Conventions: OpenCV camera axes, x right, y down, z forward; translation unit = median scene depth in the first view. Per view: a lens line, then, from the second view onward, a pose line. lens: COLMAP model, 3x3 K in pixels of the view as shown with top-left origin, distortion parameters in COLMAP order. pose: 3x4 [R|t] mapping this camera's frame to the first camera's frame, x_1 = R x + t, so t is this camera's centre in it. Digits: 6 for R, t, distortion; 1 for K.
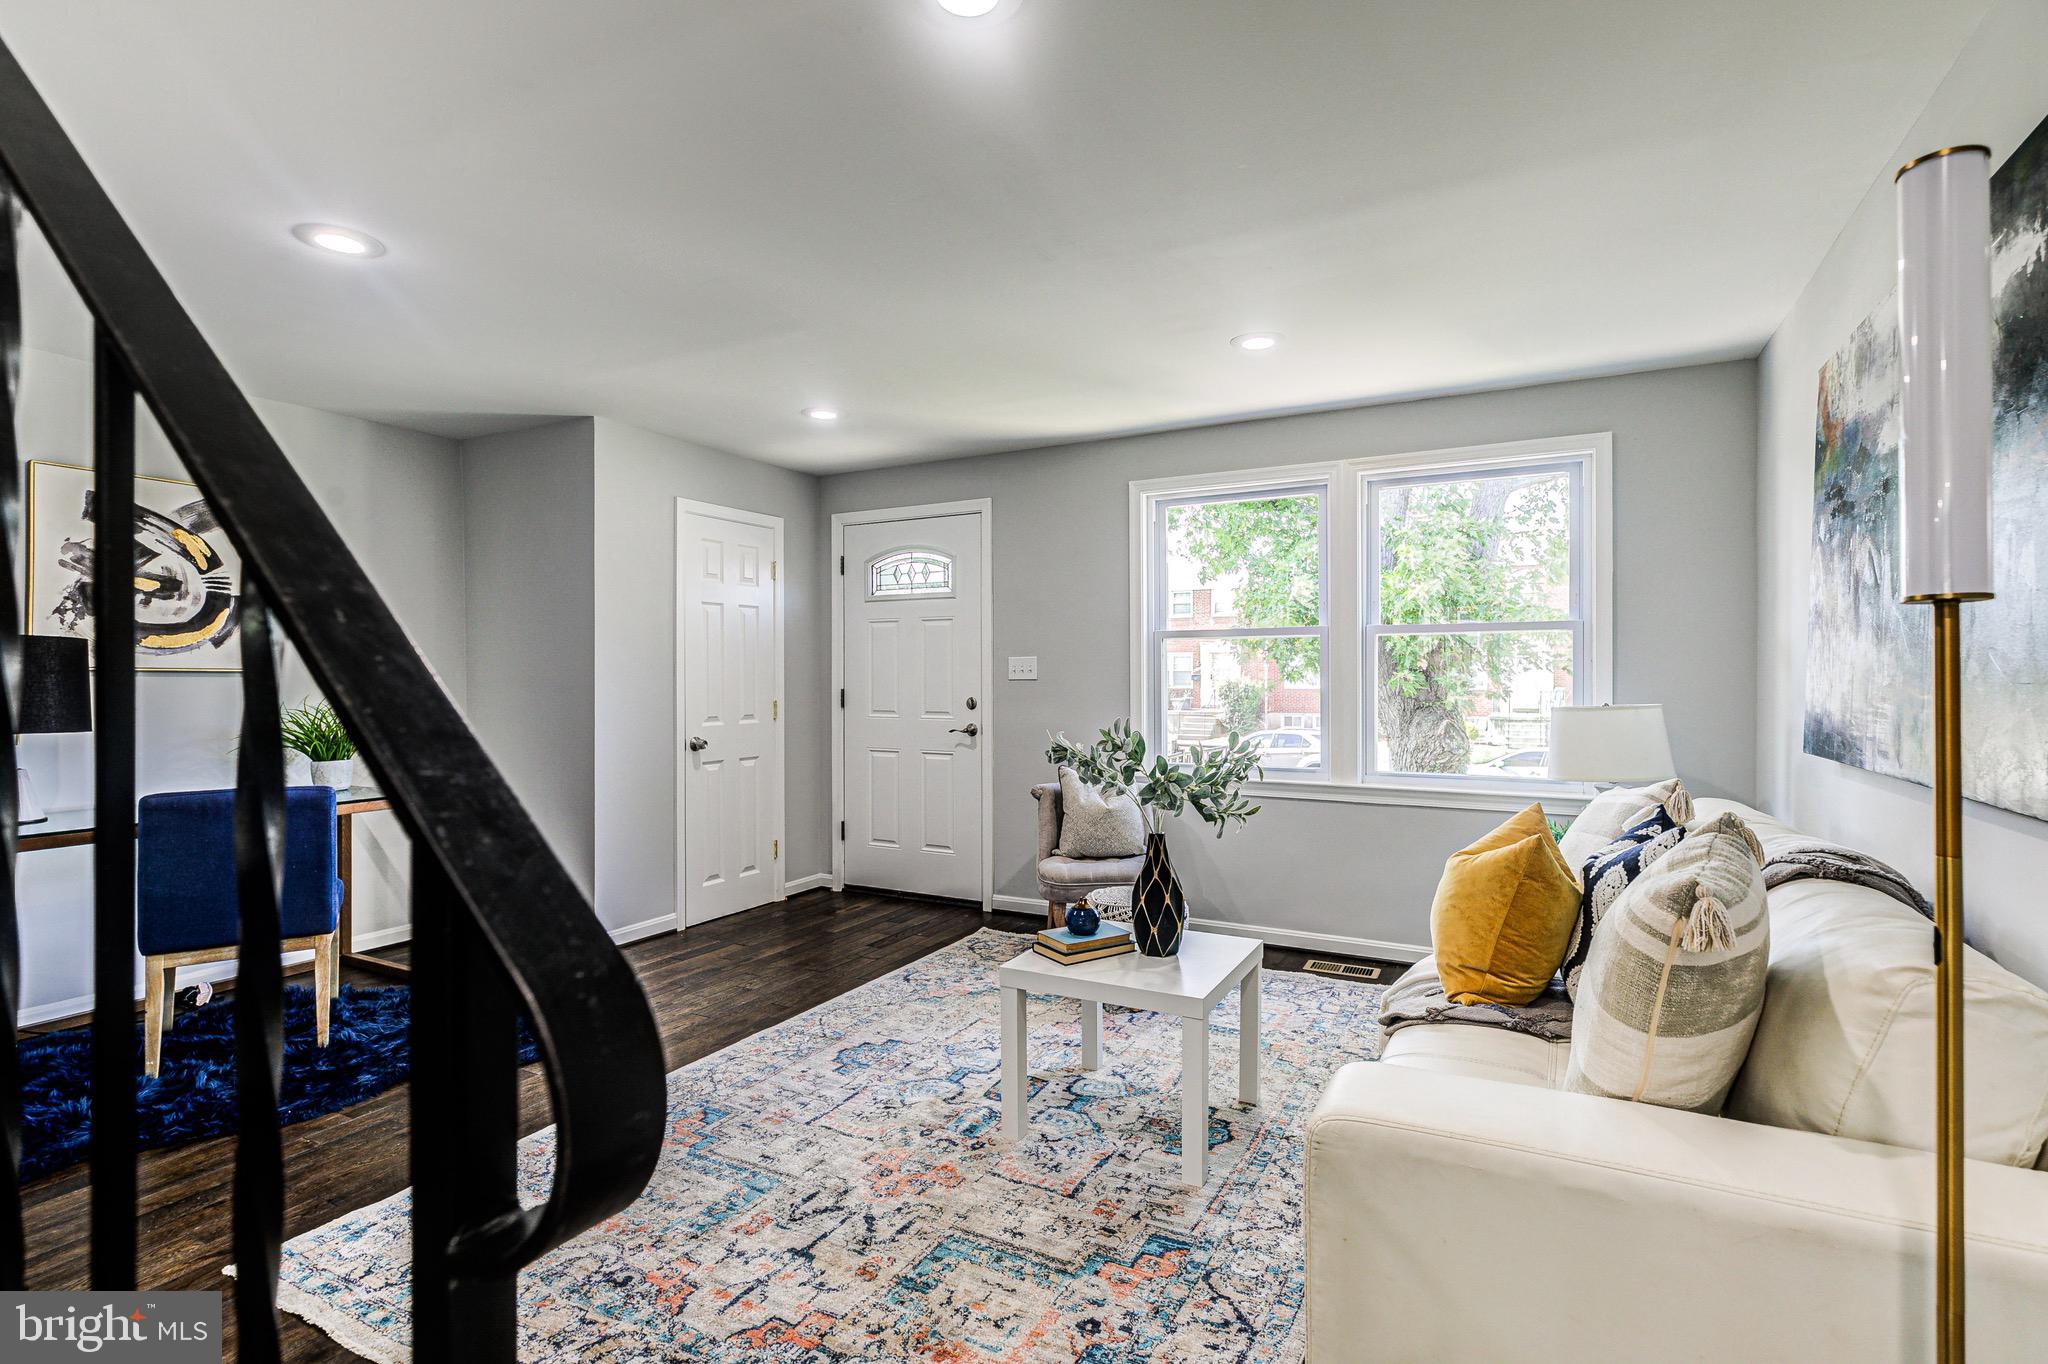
lens RADIAL K [[952.1, 0, 1035.8], [0, 952.1, 677.3], [0, 0, 1]] dist [0.002398, 0.000185]
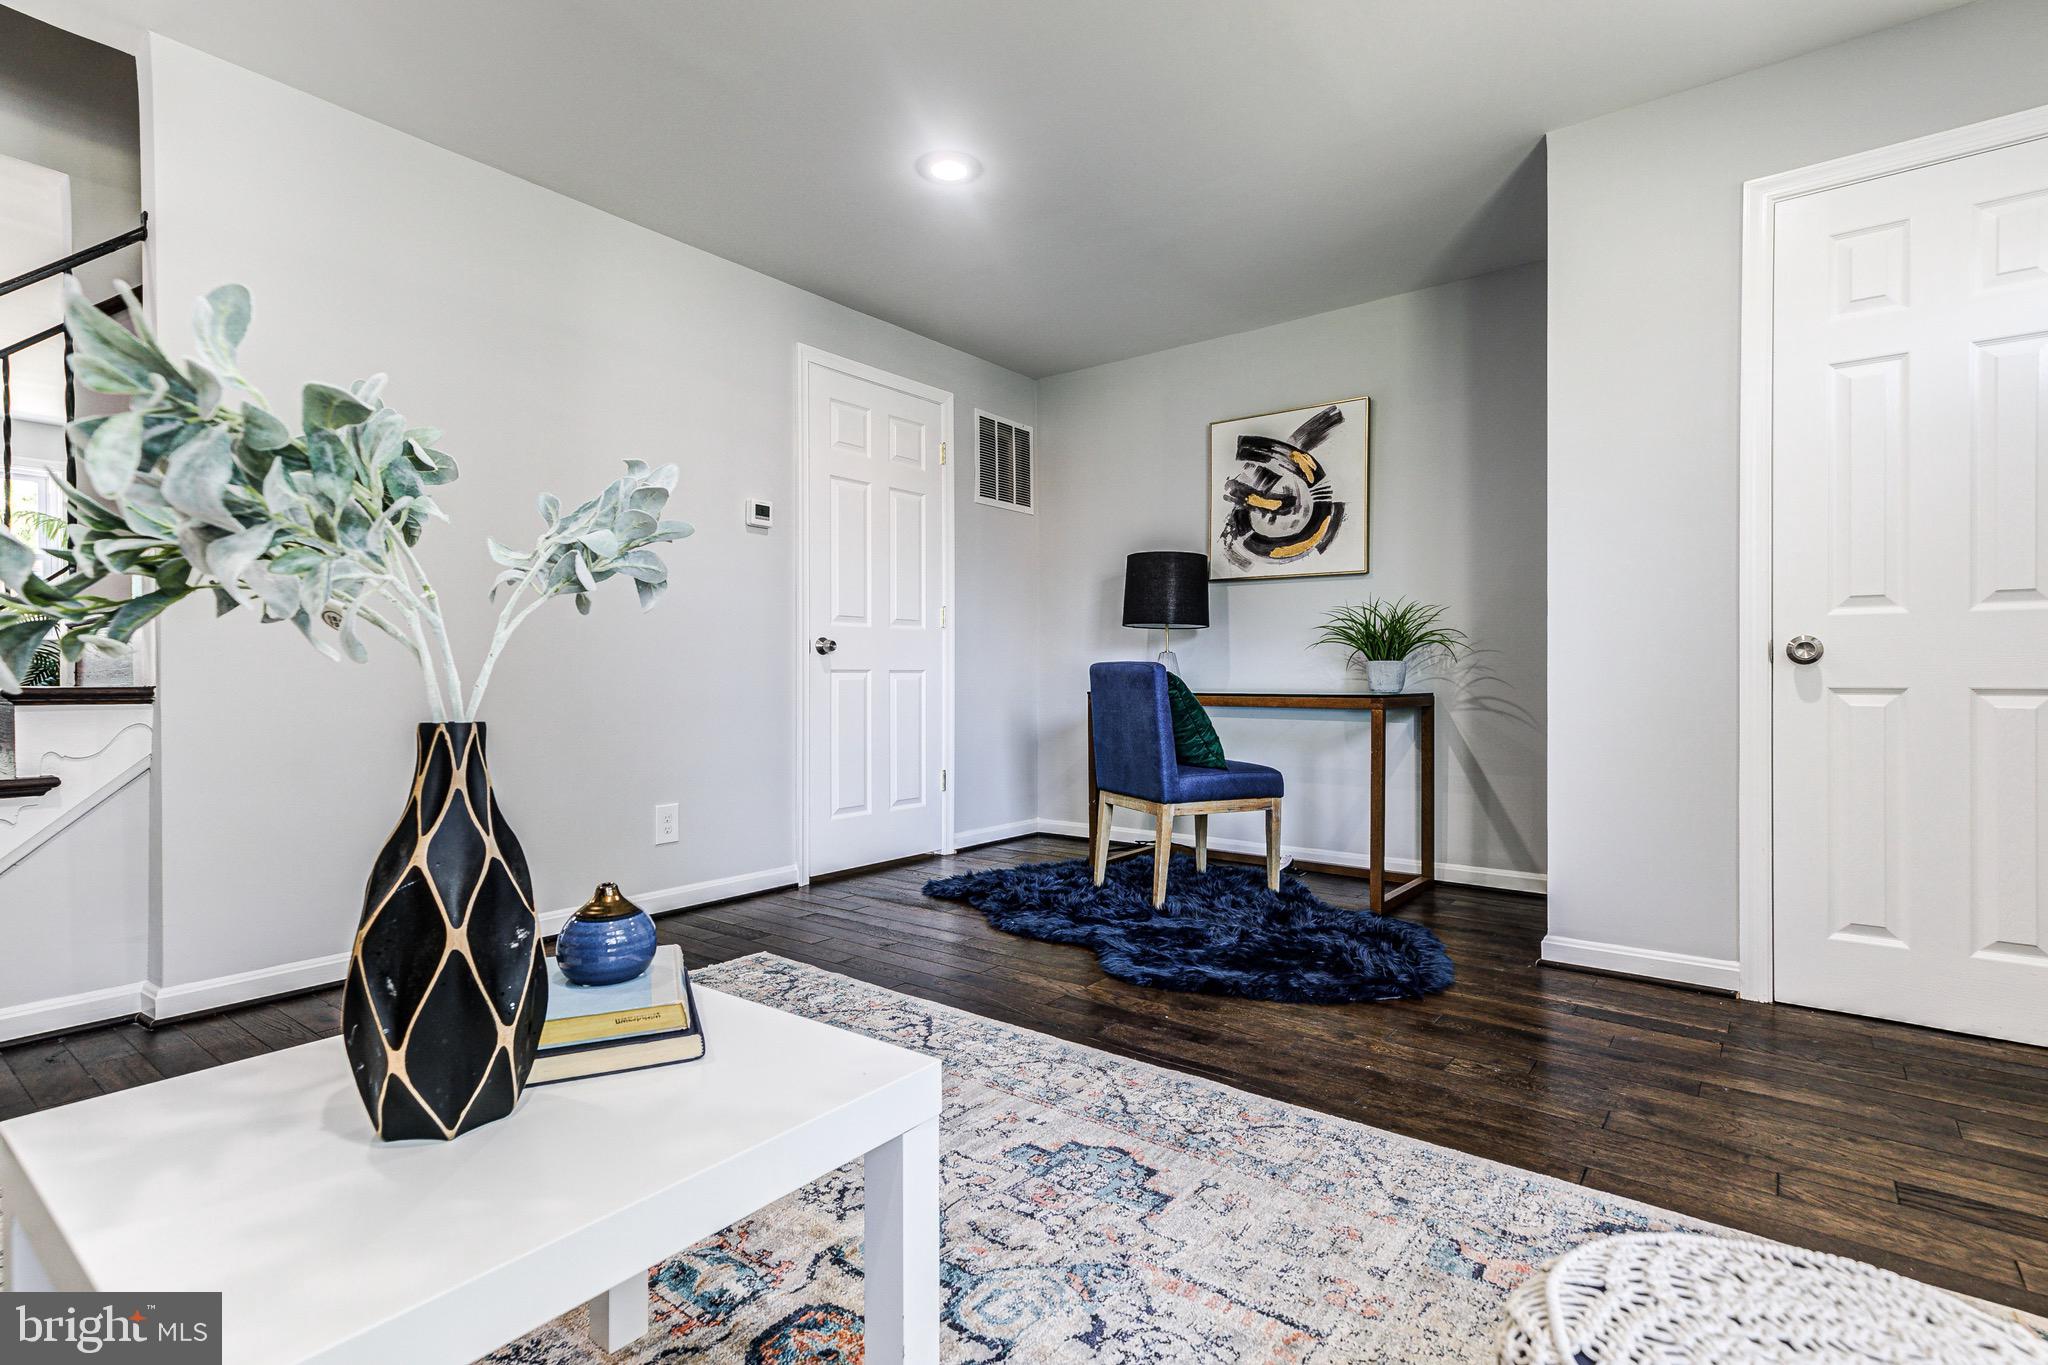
lens RADIAL K [[976.8, 0, 1031.4], [0, 976.8, 672.8], [0, 0, 1]] dist [-0.000179, 0.000371]
pose [[-0.174810, -0.000197, -0.984602, 0.319977], [0.001100, 0.999999, -0.000395, 0.116666], [0.984602, -0.001152, -0.174810, 0.976252]]
